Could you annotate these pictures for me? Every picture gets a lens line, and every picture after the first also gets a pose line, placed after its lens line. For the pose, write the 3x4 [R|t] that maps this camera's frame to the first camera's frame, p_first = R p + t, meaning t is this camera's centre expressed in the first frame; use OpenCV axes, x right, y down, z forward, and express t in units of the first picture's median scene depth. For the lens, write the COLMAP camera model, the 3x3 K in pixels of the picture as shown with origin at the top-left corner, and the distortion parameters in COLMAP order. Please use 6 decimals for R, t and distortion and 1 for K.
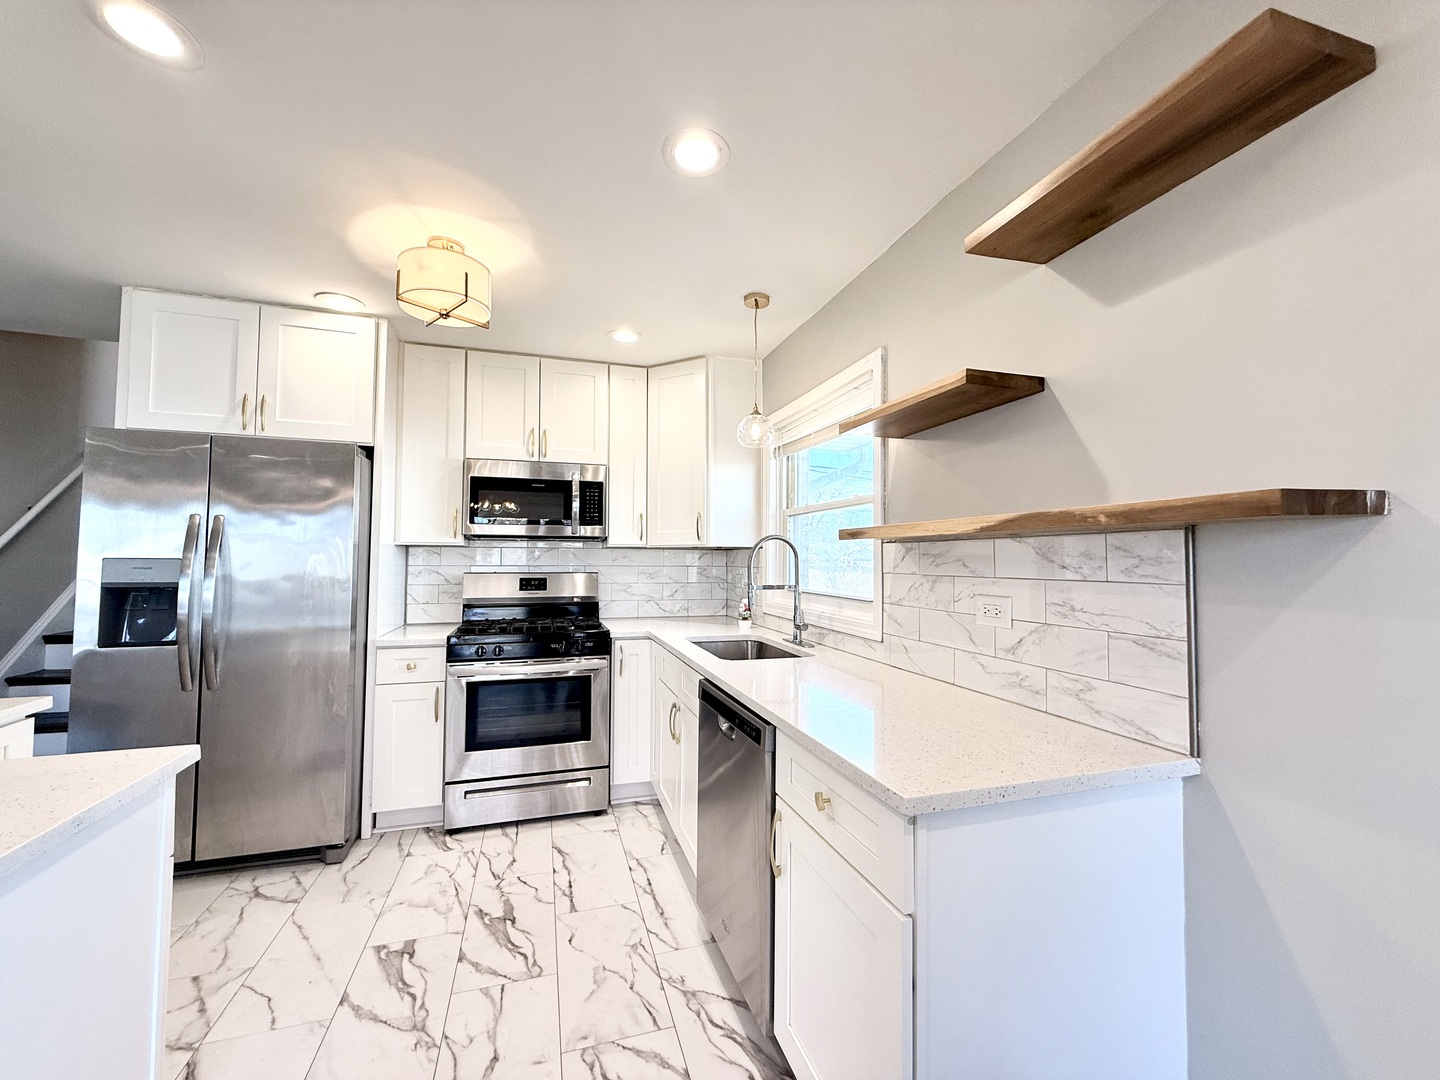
lens RADIAL K [[574.7, 0, 715.2], [0, 574.7, 534.8], [0, 0, 1]] dist [-0.001467, -0.000008]
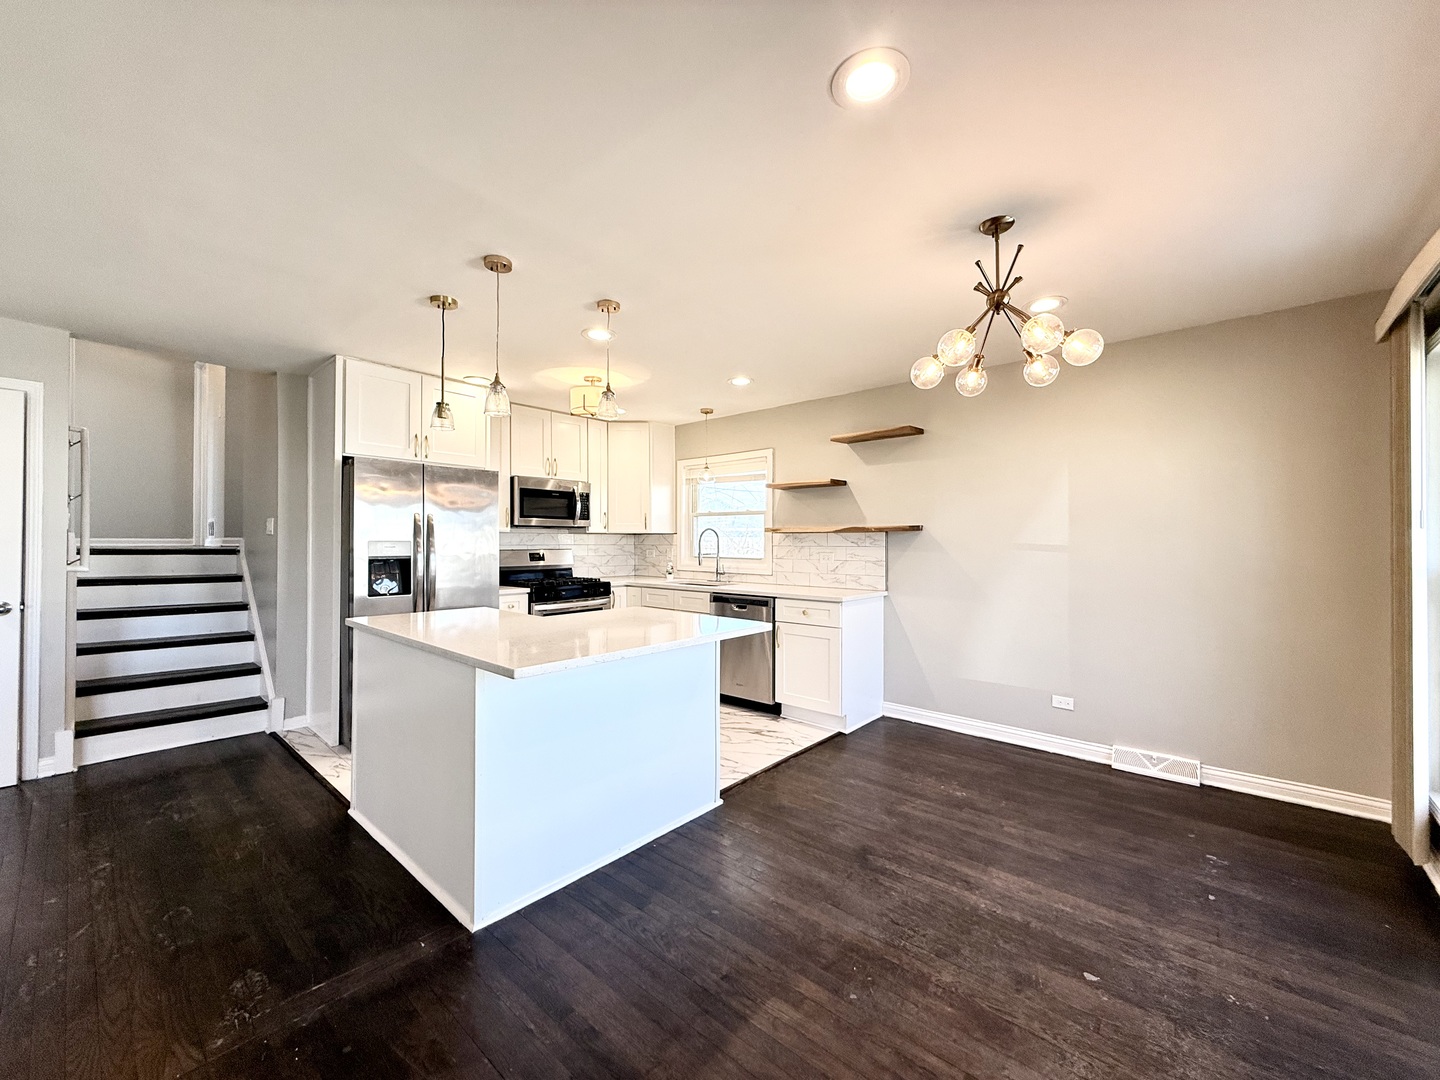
lens RADIAL K [[574.7, 0, 711.3], [0, 574.7, 541.0], [0, 0, 1]] dist [-0.001467, -0.000008]
pose [[0.858279, -0.002564, 0.513177, -1.022222], [-0.019968, 0.999063, 0.038388, -0.035974], [-0.512795, -0.043195, 0.857424, -0.804400]]
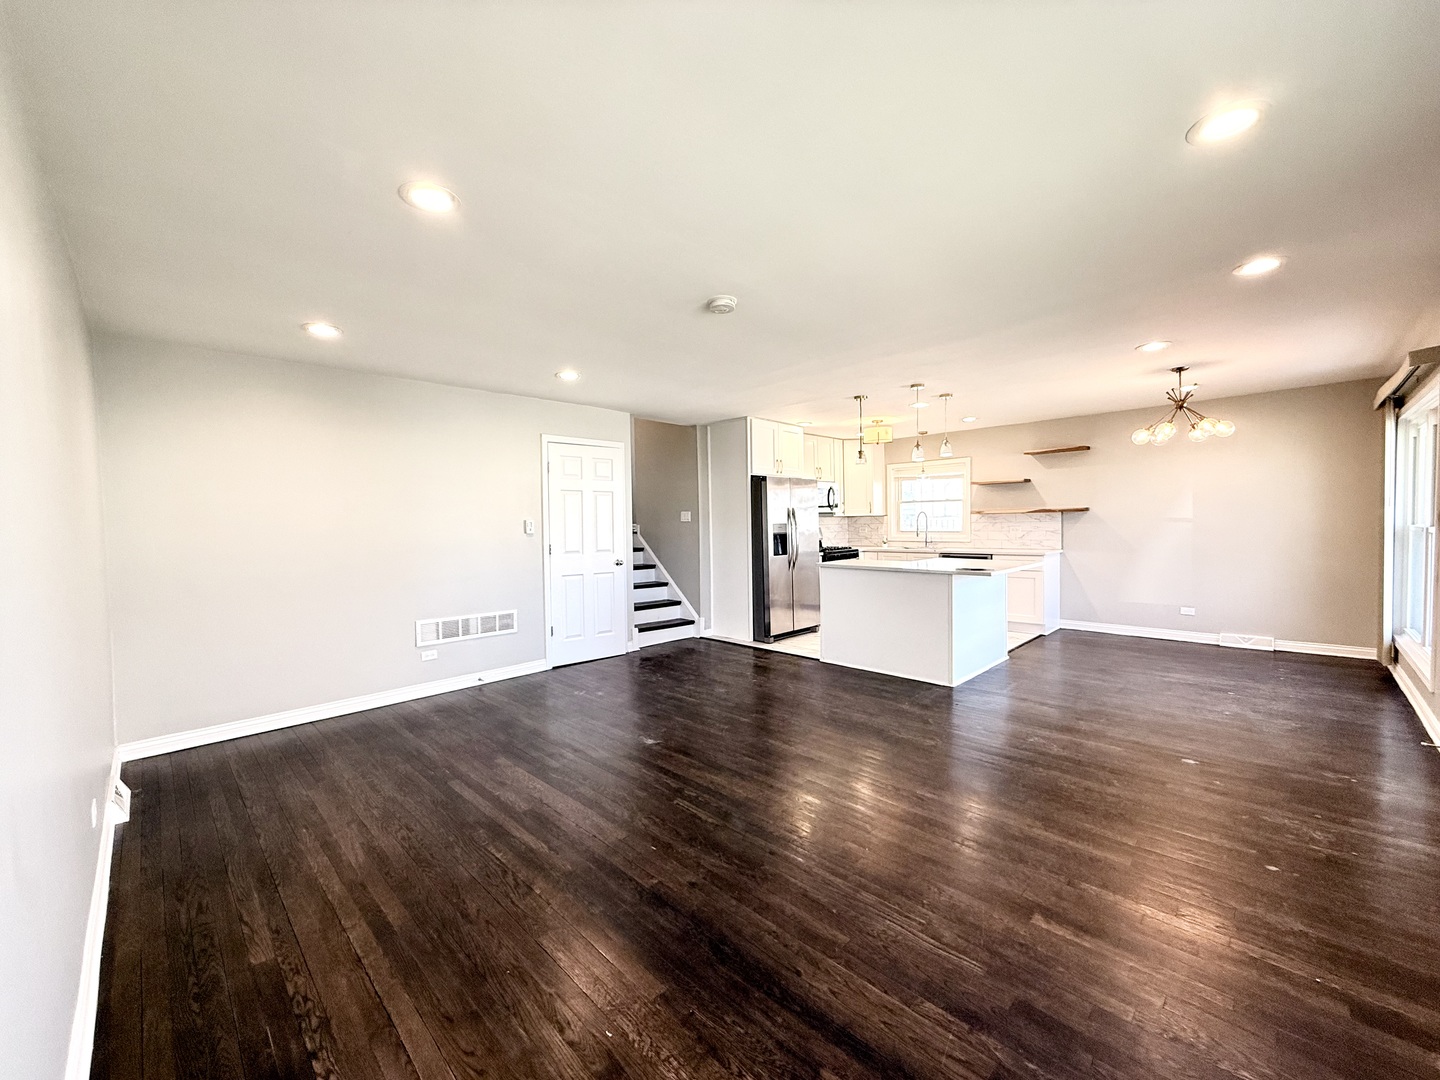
lens RADIAL K [[574.7, 0, 712.4], [0, 574.7, 541.2], [0, 0, 1]] dist [-0.001467, -0.000008]
pose [[0.884903, -0.036191, 0.464368, -2.487129], [0.002412, 0.997319, 0.073132, -0.074027], [-0.465770, -0.063595, 0.882618, -1.248421]]
